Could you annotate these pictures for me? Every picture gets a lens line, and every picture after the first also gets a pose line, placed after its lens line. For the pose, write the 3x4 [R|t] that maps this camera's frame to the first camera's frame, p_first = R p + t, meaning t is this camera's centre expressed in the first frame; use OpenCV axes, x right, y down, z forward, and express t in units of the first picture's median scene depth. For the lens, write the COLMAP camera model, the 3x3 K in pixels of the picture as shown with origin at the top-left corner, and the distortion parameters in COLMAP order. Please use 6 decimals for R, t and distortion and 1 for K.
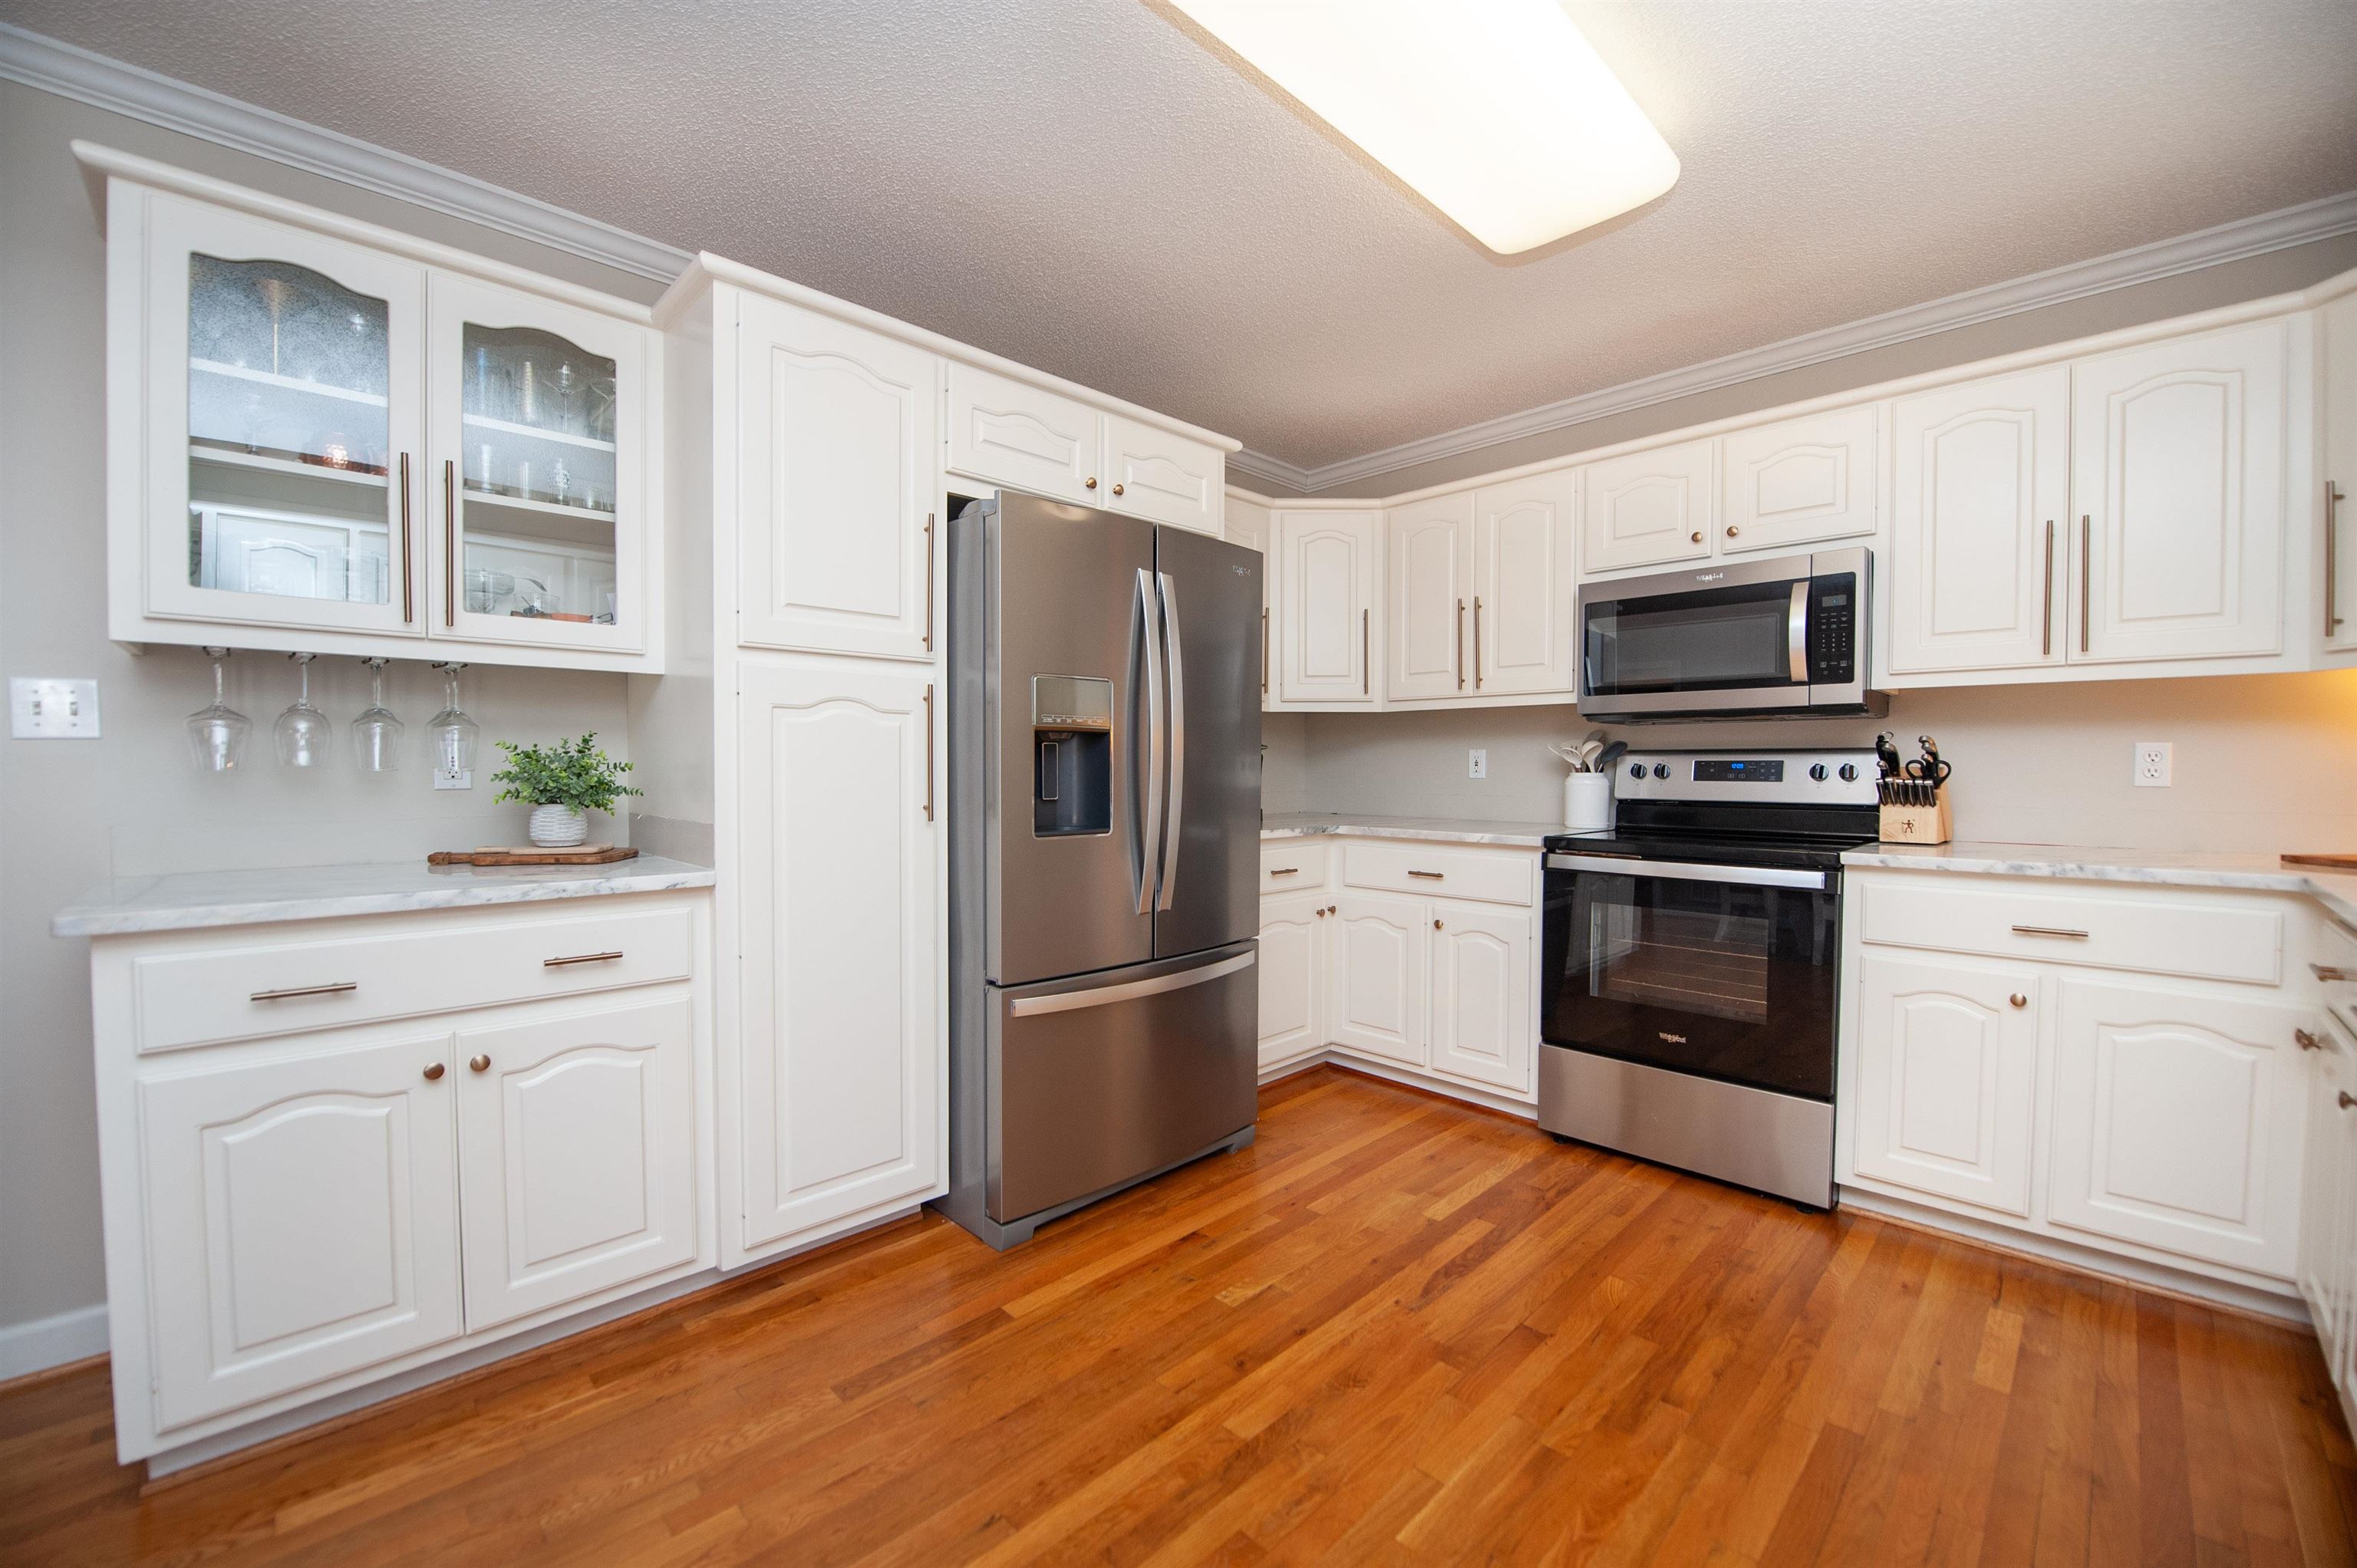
lens RADIAL K [[940.7, 0, 1189.3], [0, 940.7, 789.7], [0, 0, 1]] dist [-0.017643, -0.002965]
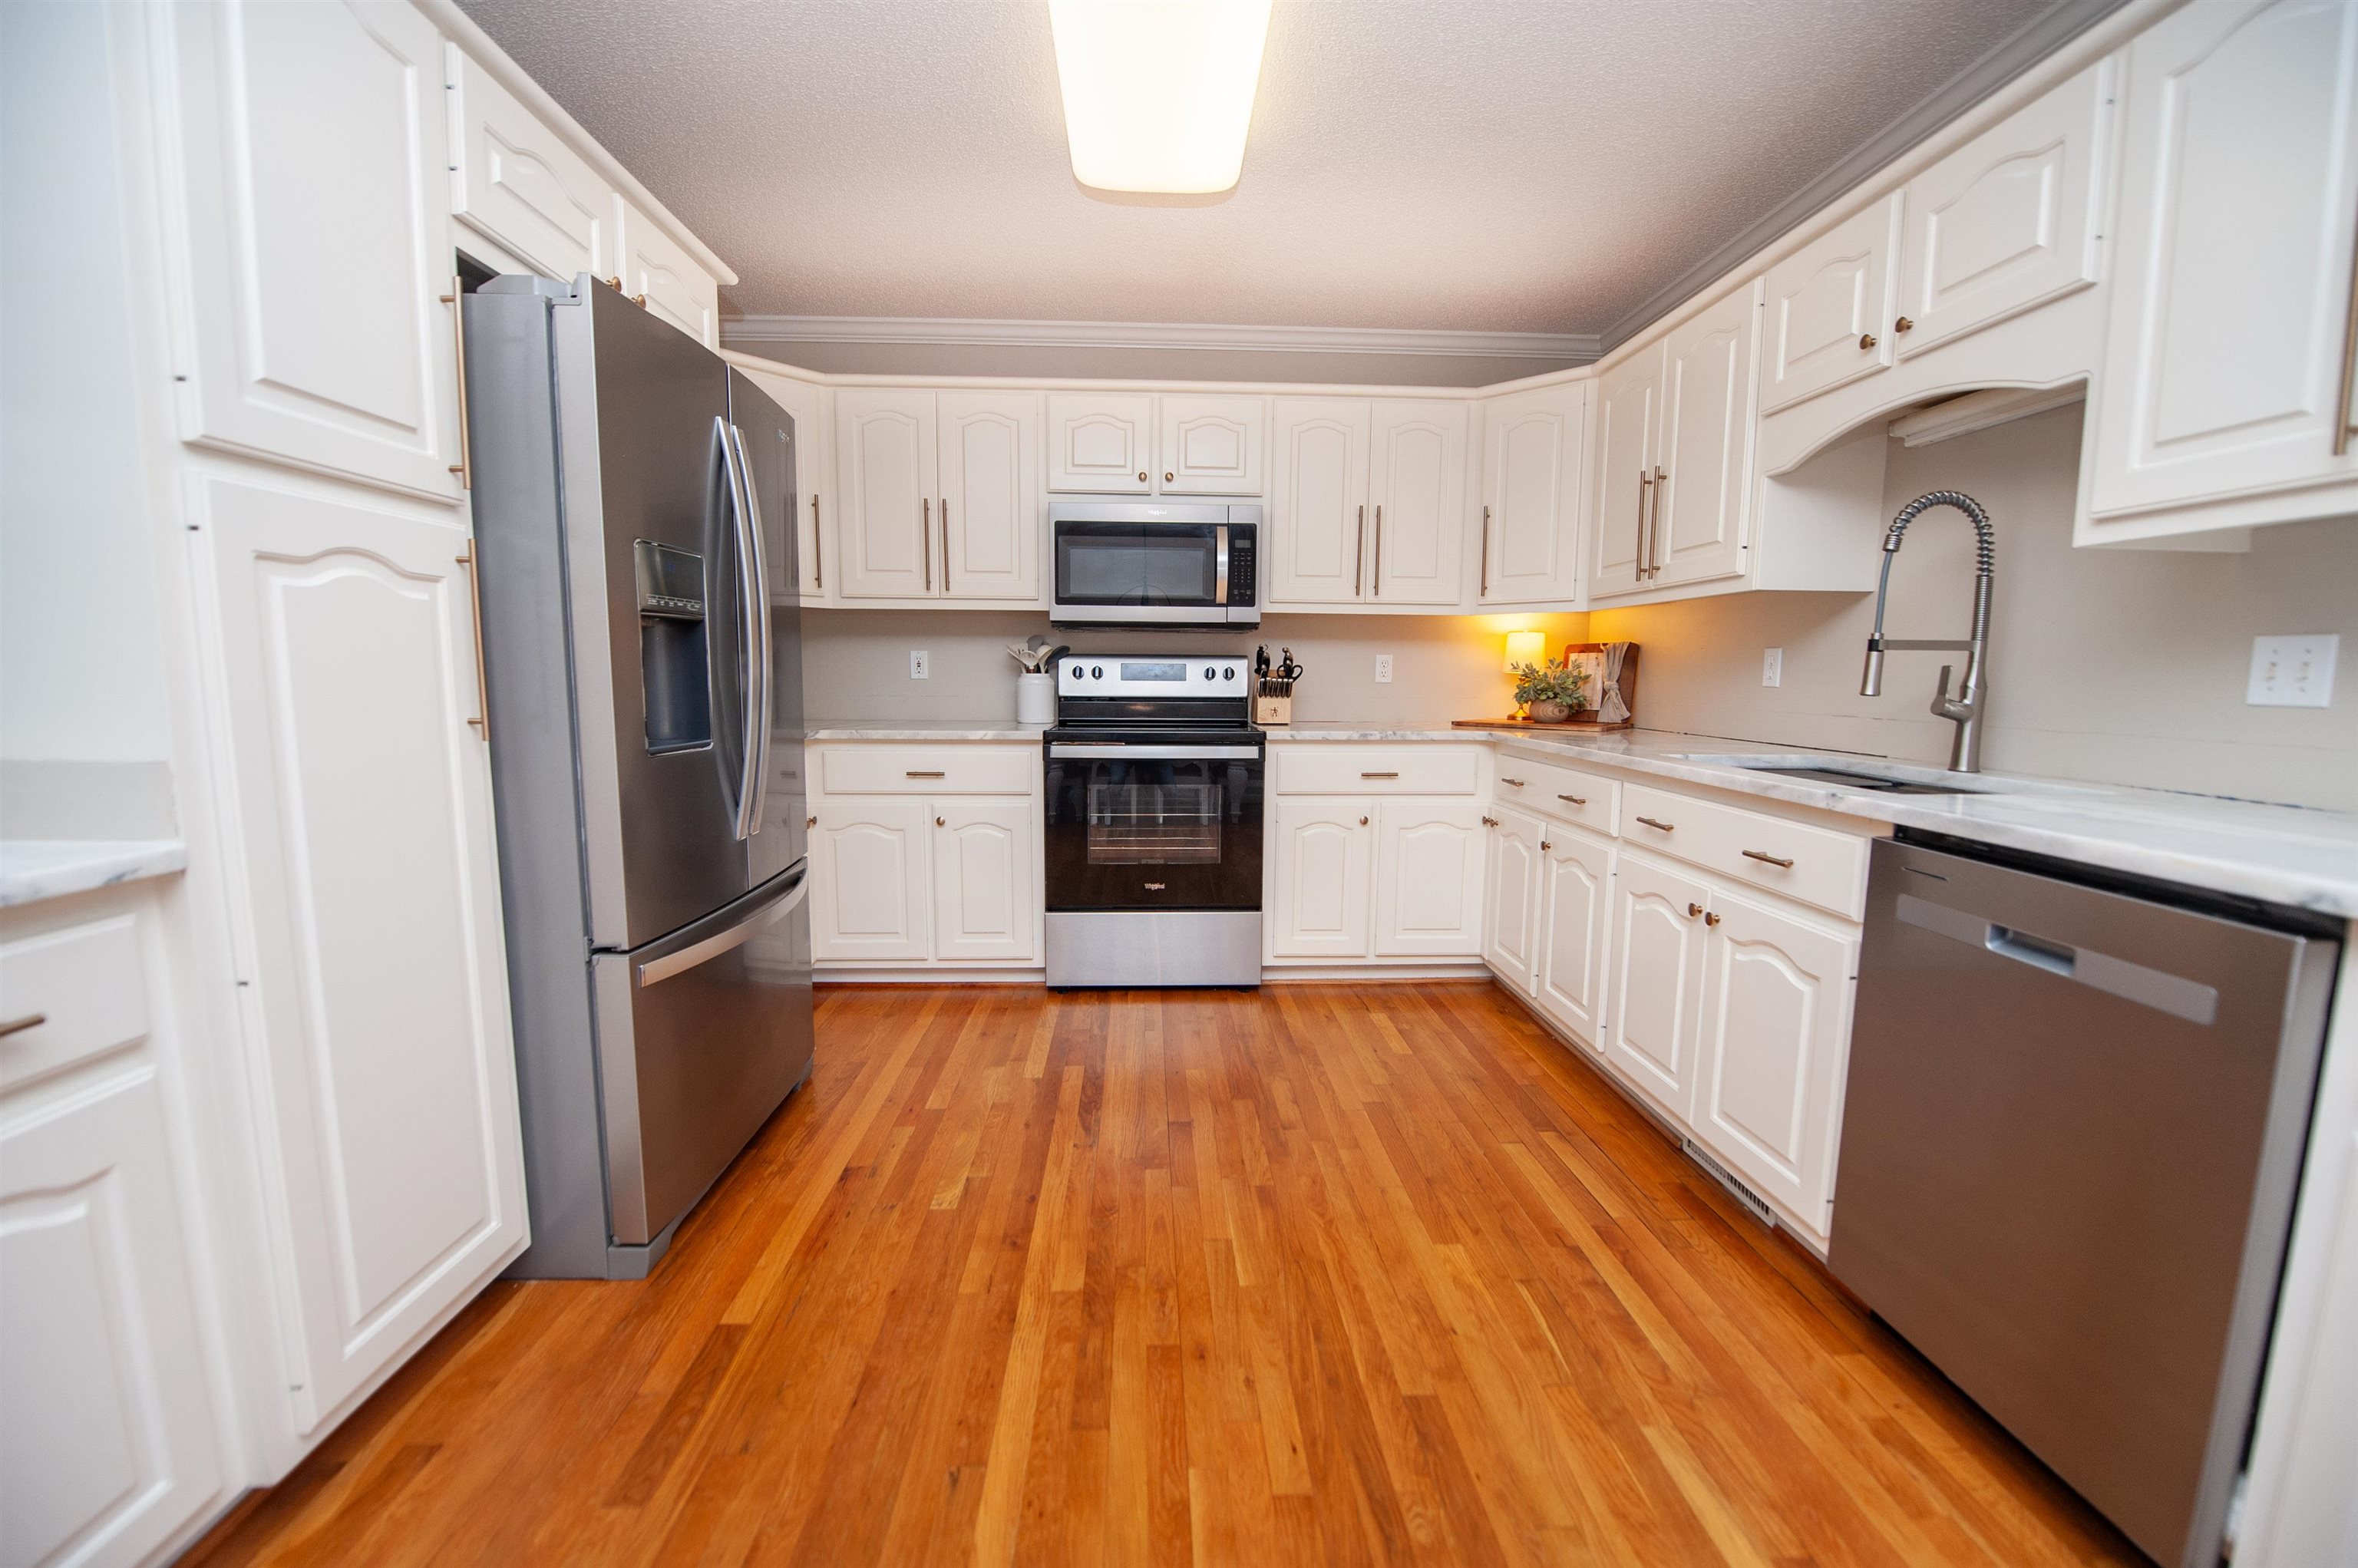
lens RADIAL K [[941.1, 0, 1189.8], [0, 941.1, 789.7], [0, 0, 1]] dist [-0.017643, -0.002965]
pose [[0.668920, -0.088355, 0.738065, -0.419619], [0.012760, 0.994129, 0.107444, 0.002064], [-0.743225, -0.062454, 0.666120, 0.149643]]
